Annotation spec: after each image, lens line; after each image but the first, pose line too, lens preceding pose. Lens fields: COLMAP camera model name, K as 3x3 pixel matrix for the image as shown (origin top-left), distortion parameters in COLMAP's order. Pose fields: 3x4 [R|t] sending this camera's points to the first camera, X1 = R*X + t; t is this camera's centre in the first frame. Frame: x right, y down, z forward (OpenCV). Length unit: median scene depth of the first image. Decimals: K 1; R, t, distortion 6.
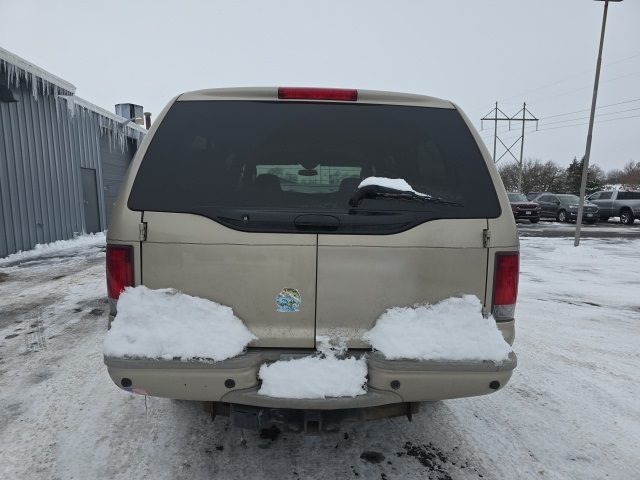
lens RADIAL K [[427.8, 0, 317.8], [0, 427.8, 250.2], [0, 0, 1]] dist [0.055146, -0.048835]
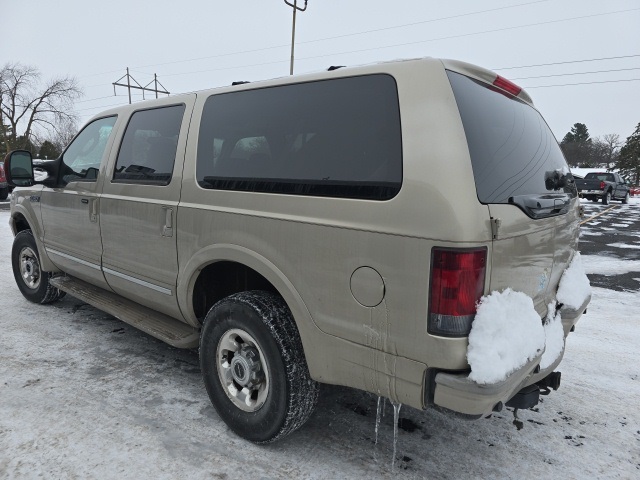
lens RADIAL K [[430.2, 0, 320.0], [0, 430.2, 240.0], [0, 0, 1]] dist [0.007817, 0.002590]
pose [[0.673291, -0.117733, 0.729944, -0.561852], [0.083005, 0.993036, 0.083605, -0.053524], [-0.734704, 0.004299, 0.678374, 0.303401]]
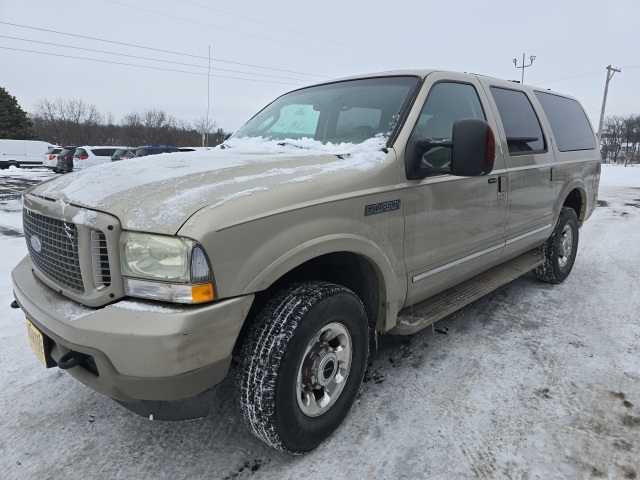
lens RADIAL K [[427.8, 0, 317.8], [0, 427.8, 250.2], [0, 0, 1]] dist [0.055146, -0.048835]
pose [[-0.680450, -0.176084, 0.711324, -0.592855], [0.098739, 0.939818, 0.327099, -0.250971], [-0.726112, 0.292810, -0.622113, 1.870348]]
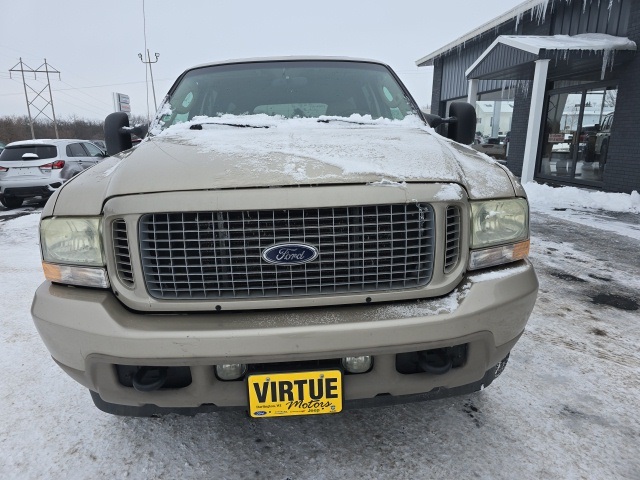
lens RADIAL K [[427.8, 0, 317.8], [0, 427.8, 250.2], [0, 0, 1]] dist [0.055146, -0.048835]
pose [[-0.999480, 0.021624, -0.023933, -0.043733], [0.010802, 0.923539, 0.383353, -0.260606], [0.030393, 0.382895, -0.923292, 2.103853]]
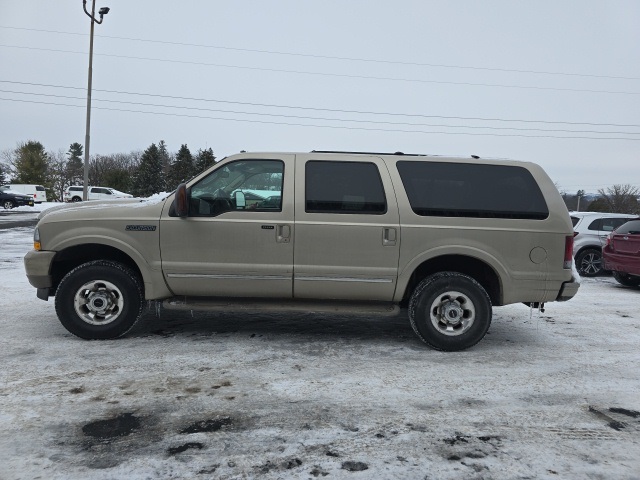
lens RADIAL K [[427.8, 0, 317.8], [0, 427.8, 250.2], [0, 0, 1]] dist [0.055146, -0.048835]
pose [[0.027772, -0.128752, 0.991288, -1.249895], [0.091541, 0.987831, 0.125739, -0.156359], [-0.995414, 0.087251, 0.039220, 1.021633]]
